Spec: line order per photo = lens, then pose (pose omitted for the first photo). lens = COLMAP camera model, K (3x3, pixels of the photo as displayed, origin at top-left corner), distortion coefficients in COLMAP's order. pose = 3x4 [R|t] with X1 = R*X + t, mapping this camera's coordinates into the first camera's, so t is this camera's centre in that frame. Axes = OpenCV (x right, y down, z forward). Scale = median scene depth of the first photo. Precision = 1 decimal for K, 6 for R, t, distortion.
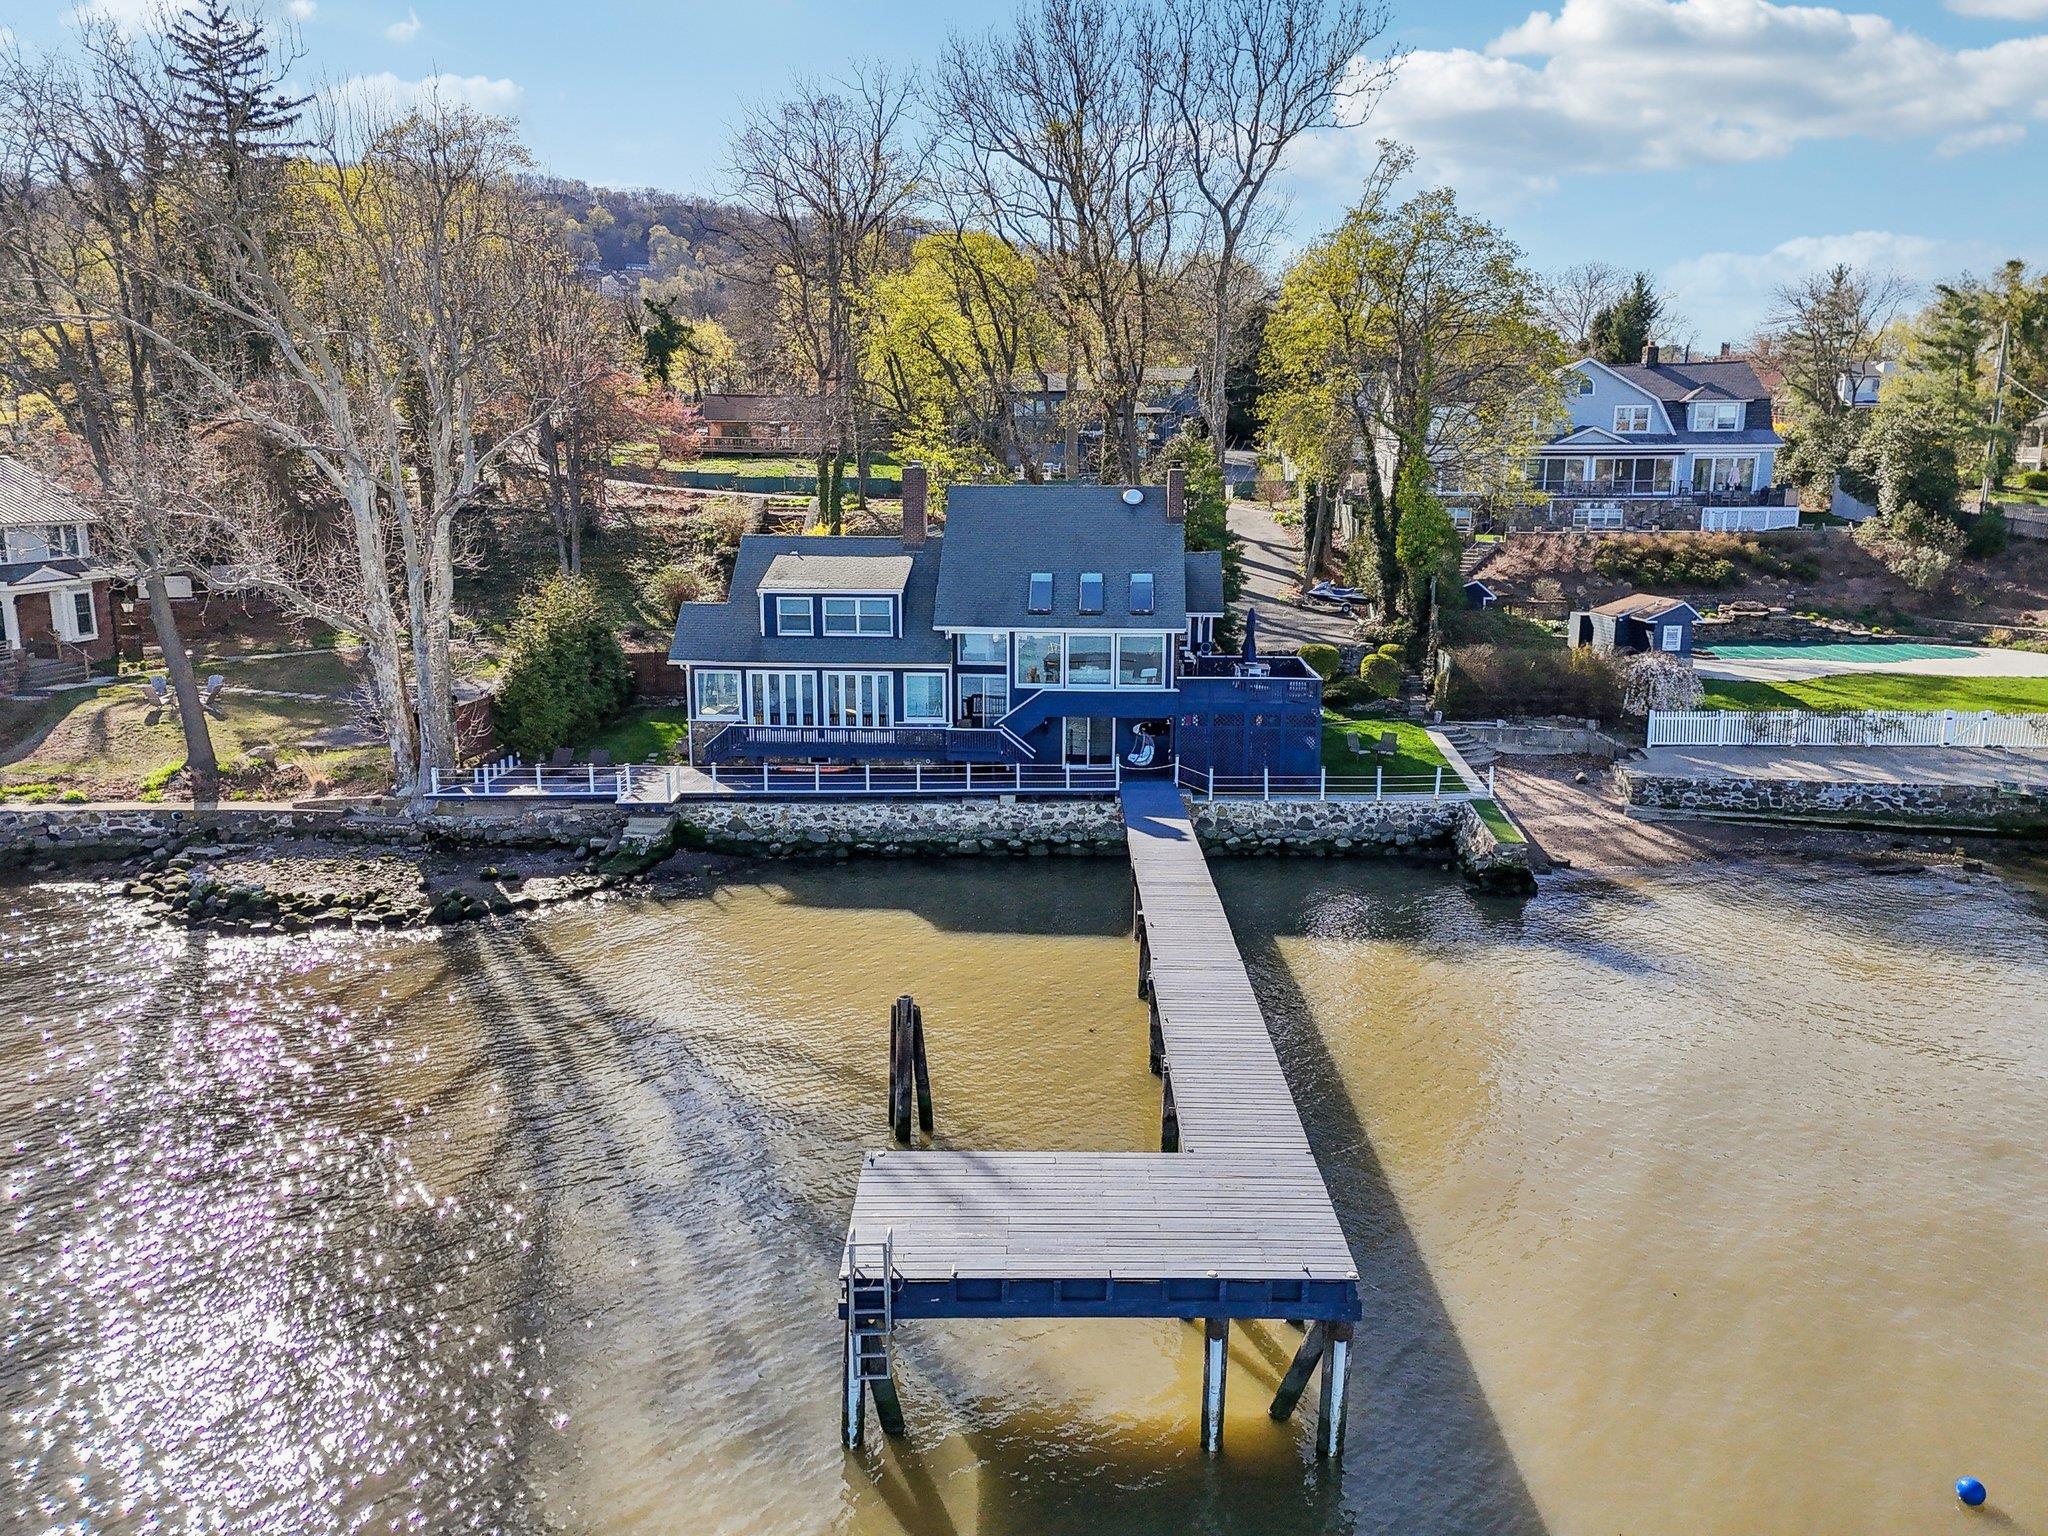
lens RADIAL K [[1549.8, 0, 1024.6], [0, 1549.8, 760.4], [0, 0, 1]] dist [0.047059, -0.031027]
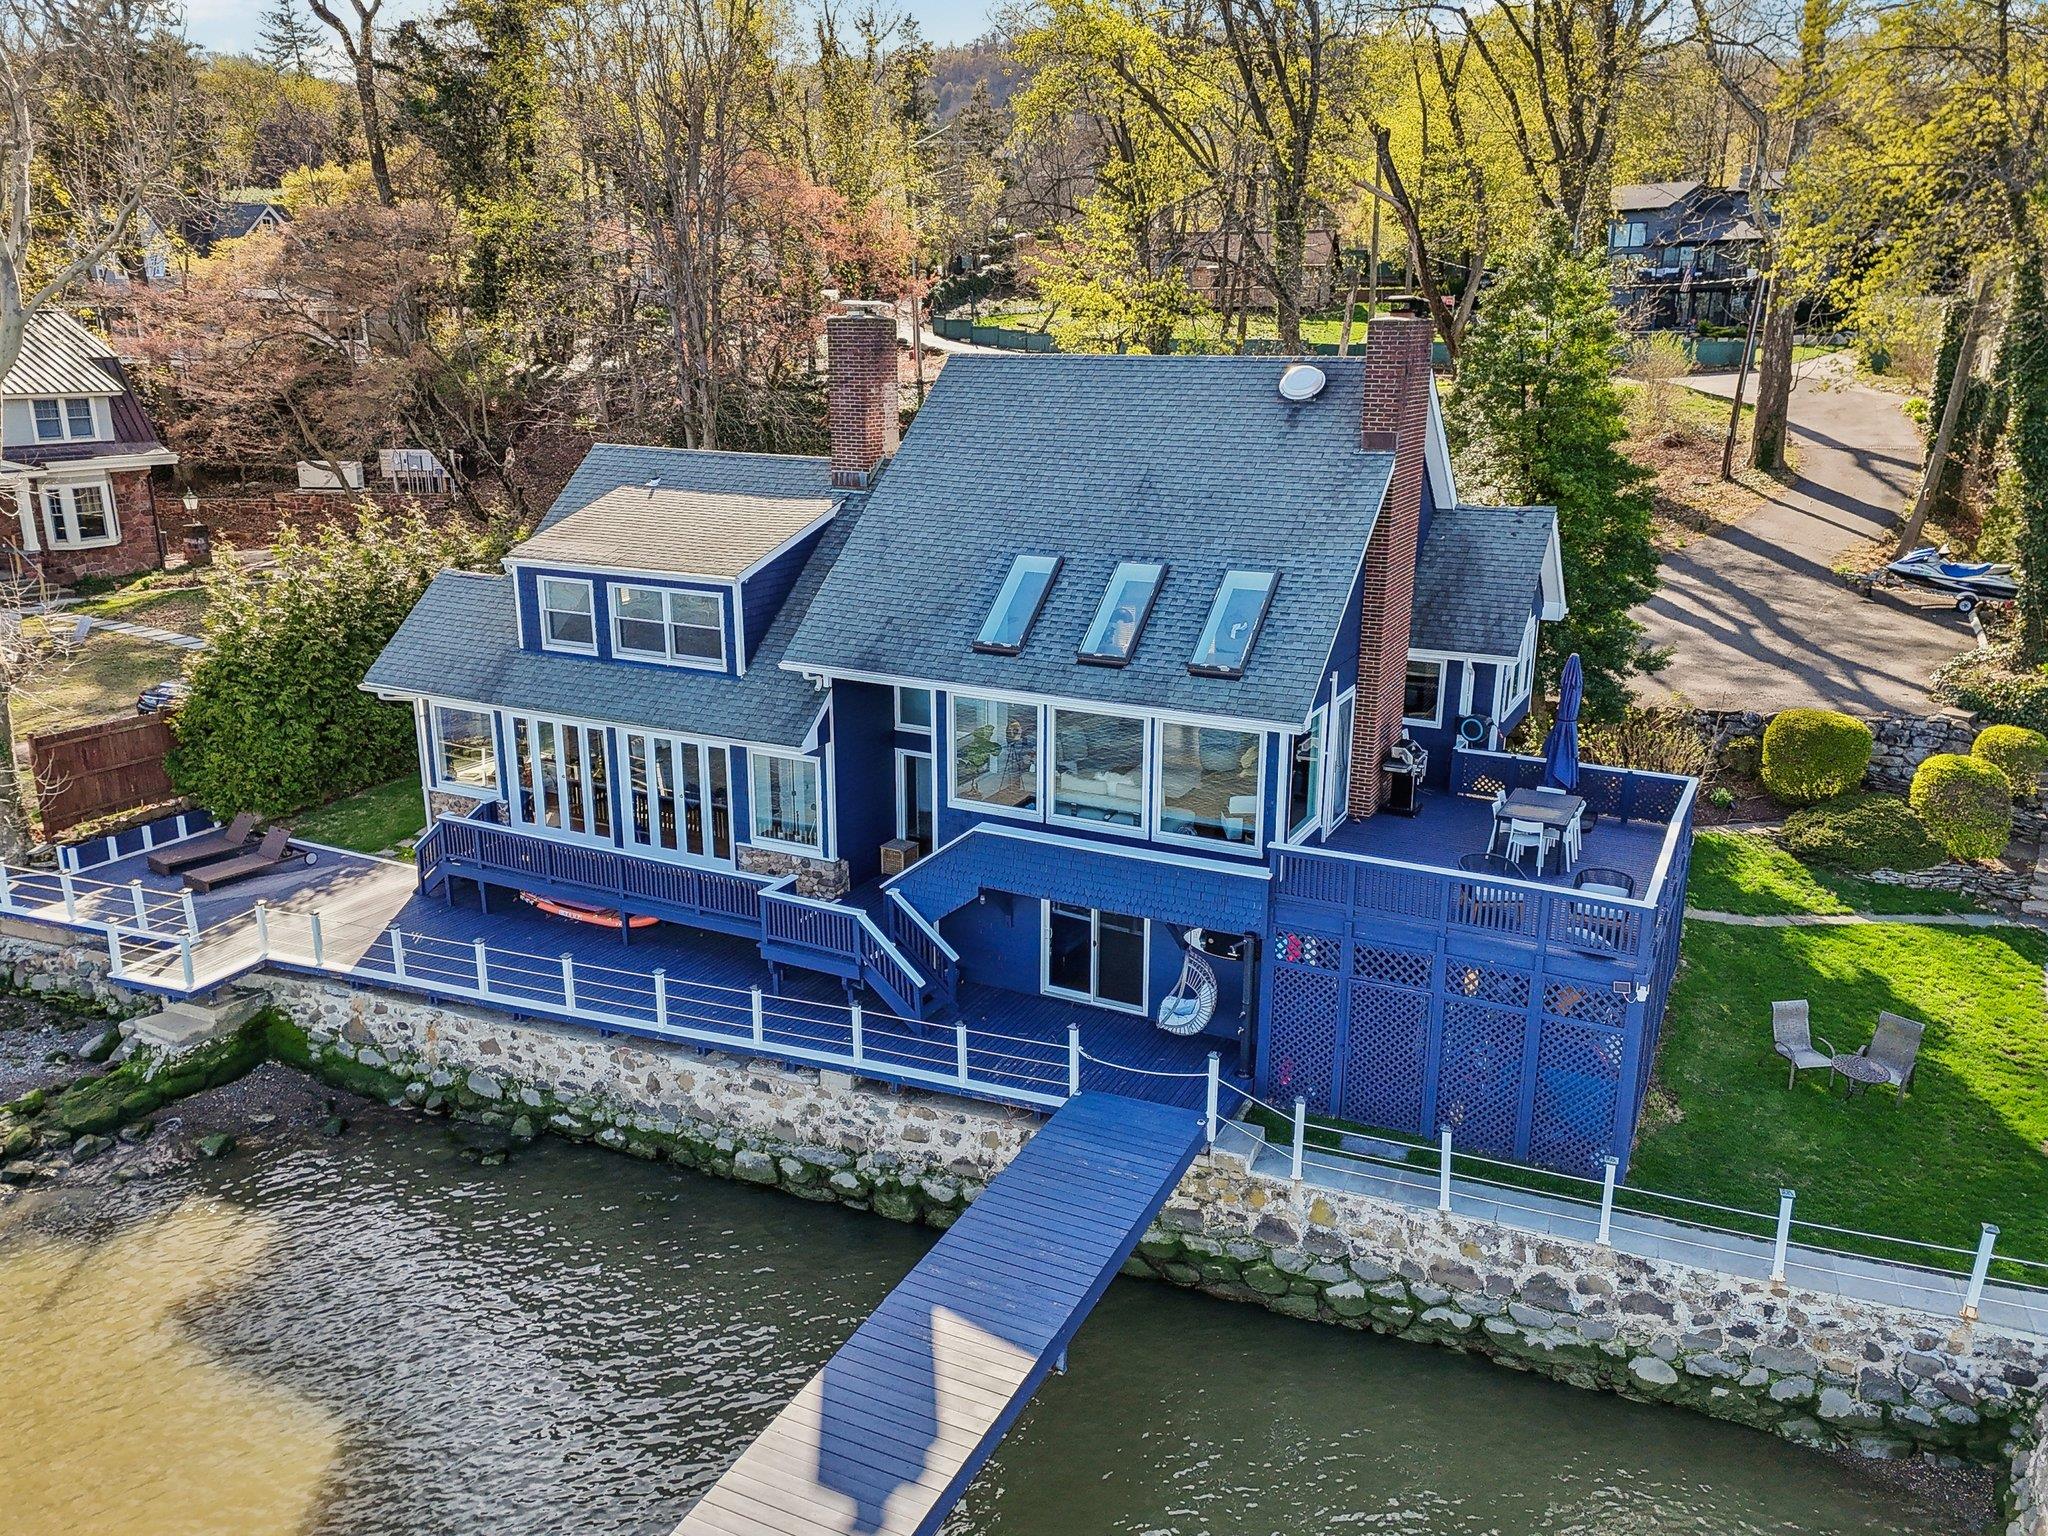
lens RADIAL K [[1549.8, 0, 1014.9], [0, 1549.8, 762.2], [0, 0, 1]] dist [0.047059, -0.031027]
pose [[0.914173, 0.109679, -0.390204, 0.197496], [-0.077826, 0.992278, 0.096579, -0.110940], [0.397783, -0.057922, 0.915649, 0.621337]]
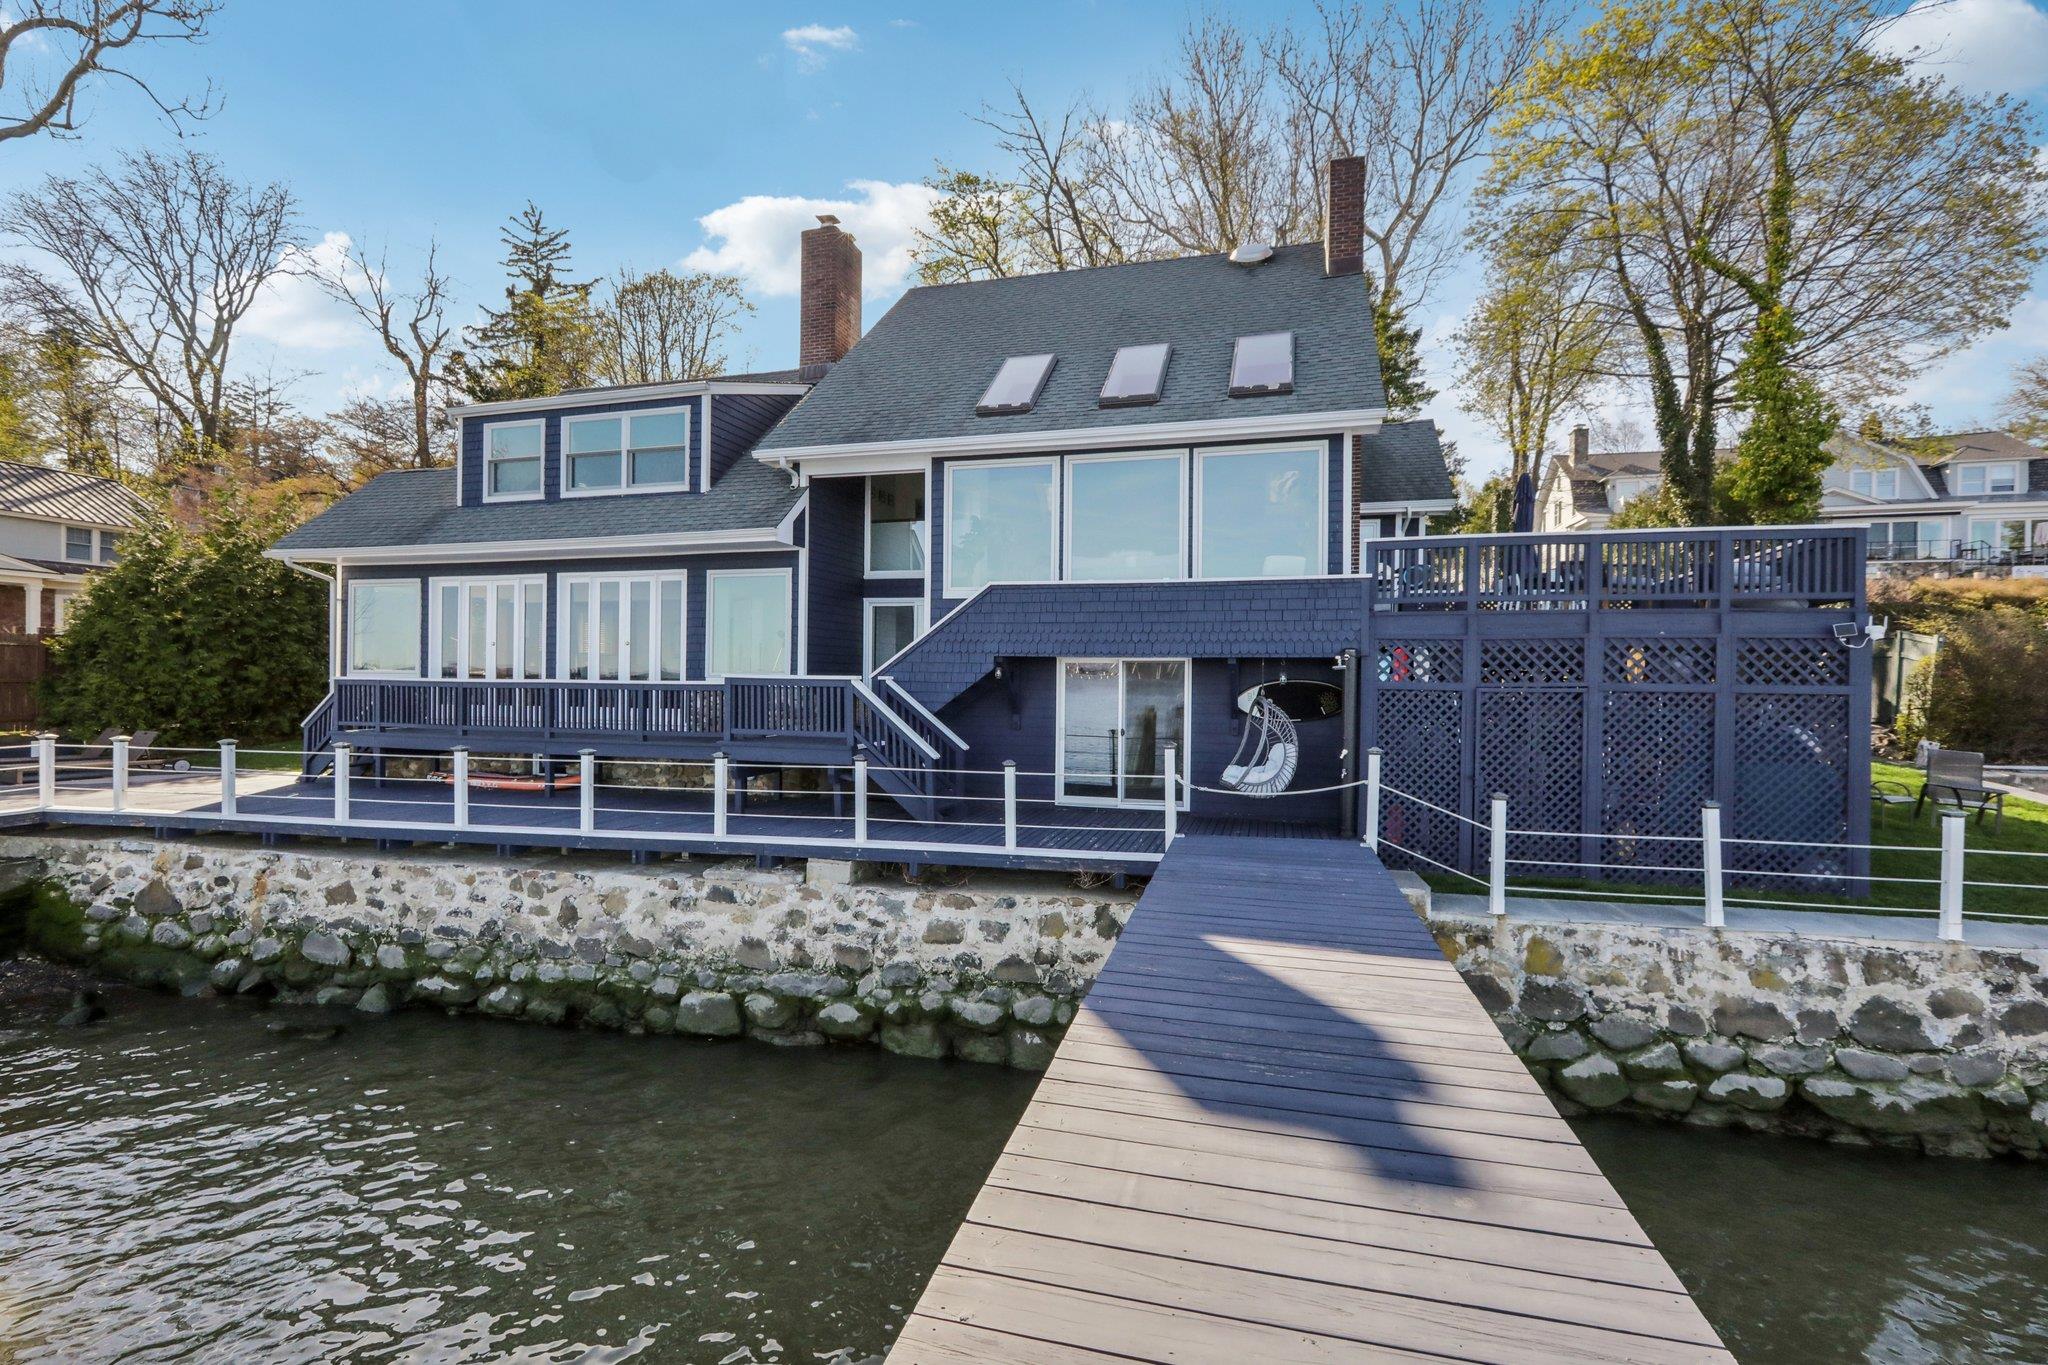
lens RADIAL K [[924.0, 0, 1025.4], [0, 924.0, 687.1], [0, 0, 1]] dist [-0.007637, 0.004518]
pose [[0.976058, 0.009872, -0.217286, 0.071729], [-0.049798, 0.982578, -0.179053, 0.019532], [0.211733, 0.185587, 0.959545, 0.813155]]
